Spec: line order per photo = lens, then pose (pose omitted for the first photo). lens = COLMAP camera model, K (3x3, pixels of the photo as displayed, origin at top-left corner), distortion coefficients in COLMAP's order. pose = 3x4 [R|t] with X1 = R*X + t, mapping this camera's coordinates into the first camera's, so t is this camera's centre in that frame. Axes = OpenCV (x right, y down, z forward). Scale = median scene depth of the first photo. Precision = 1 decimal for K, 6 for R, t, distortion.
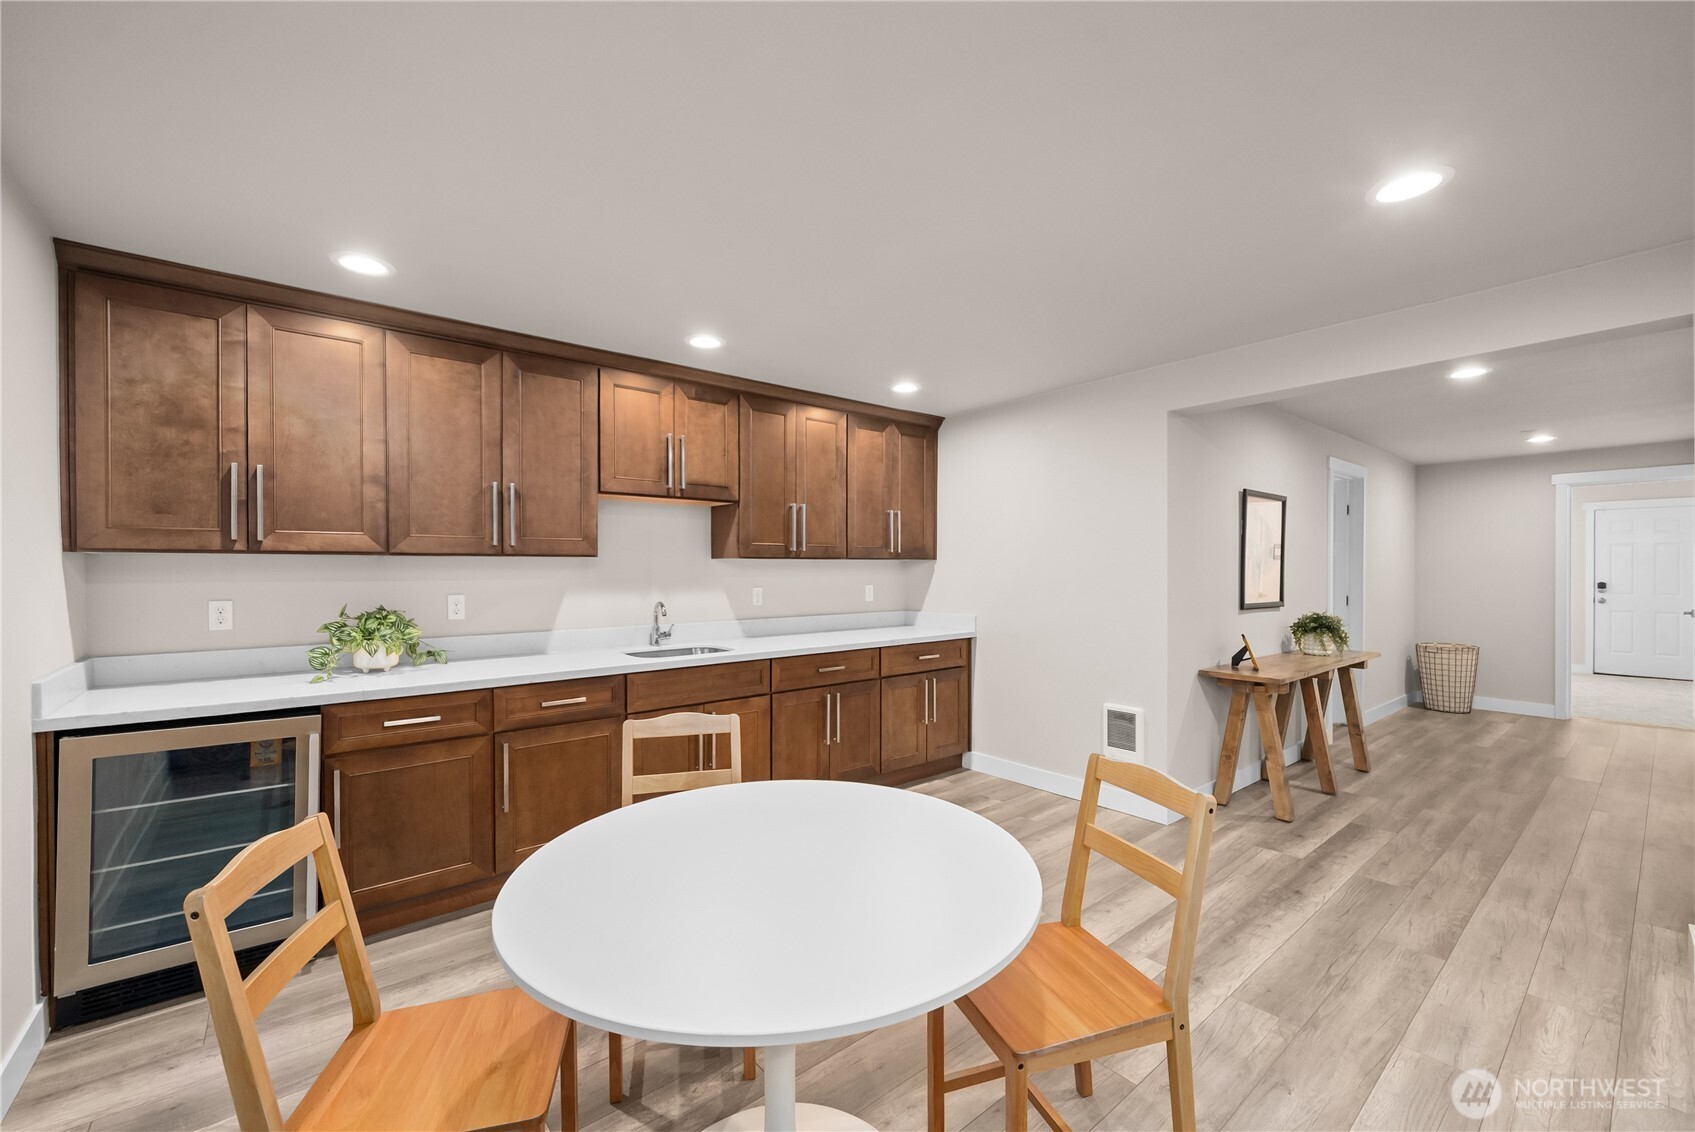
lens RADIAL K [[674.5, 0, 845.7], [0, 674.5, 568.5], [0, 0, 1]] dist [-0.003471, 0.000033]
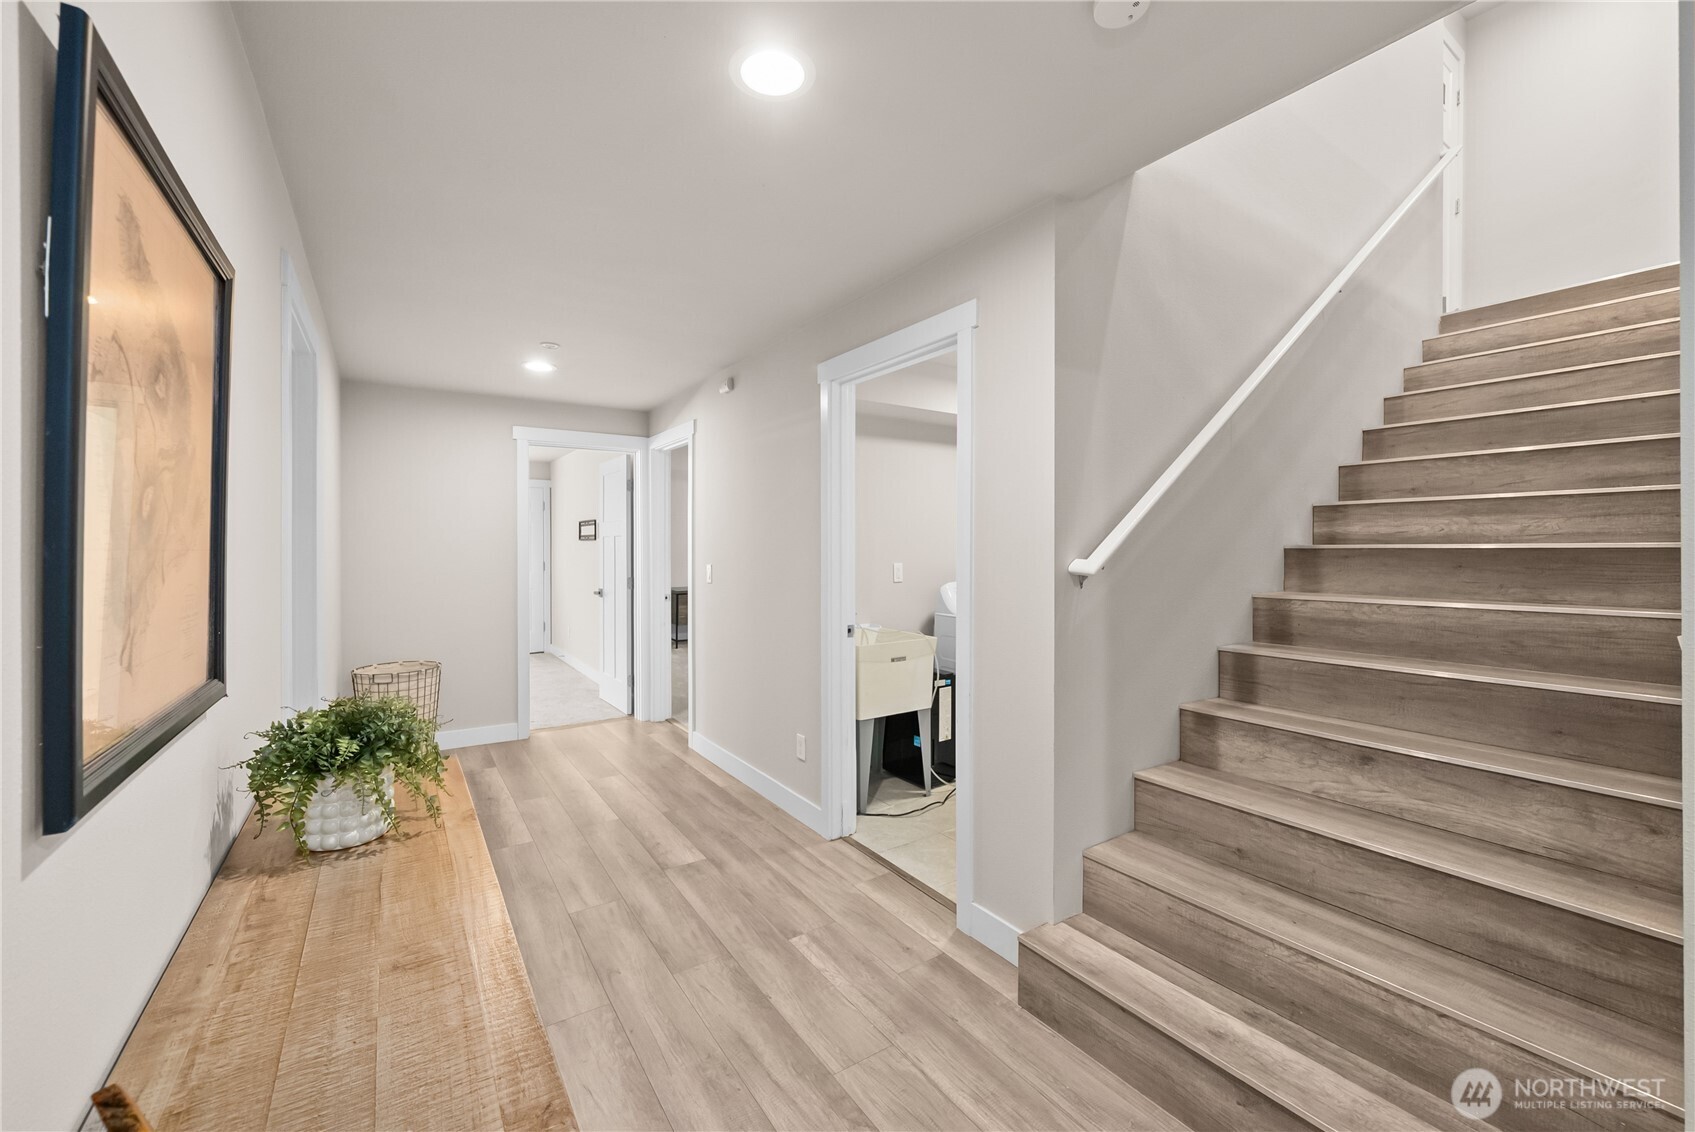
lens RADIAL K [[674.5, 0, 844.1], [0, 674.5, 555.4], [0, 0, 1]] dist [-0.003471, 0.000033]
pose [[0.083094, -0.010985, 0.996481, 0.325956], [-0.008184, 0.999898, 0.011705, -0.002616], [-0.996508, -0.009128, 0.082995, 0.585973]]
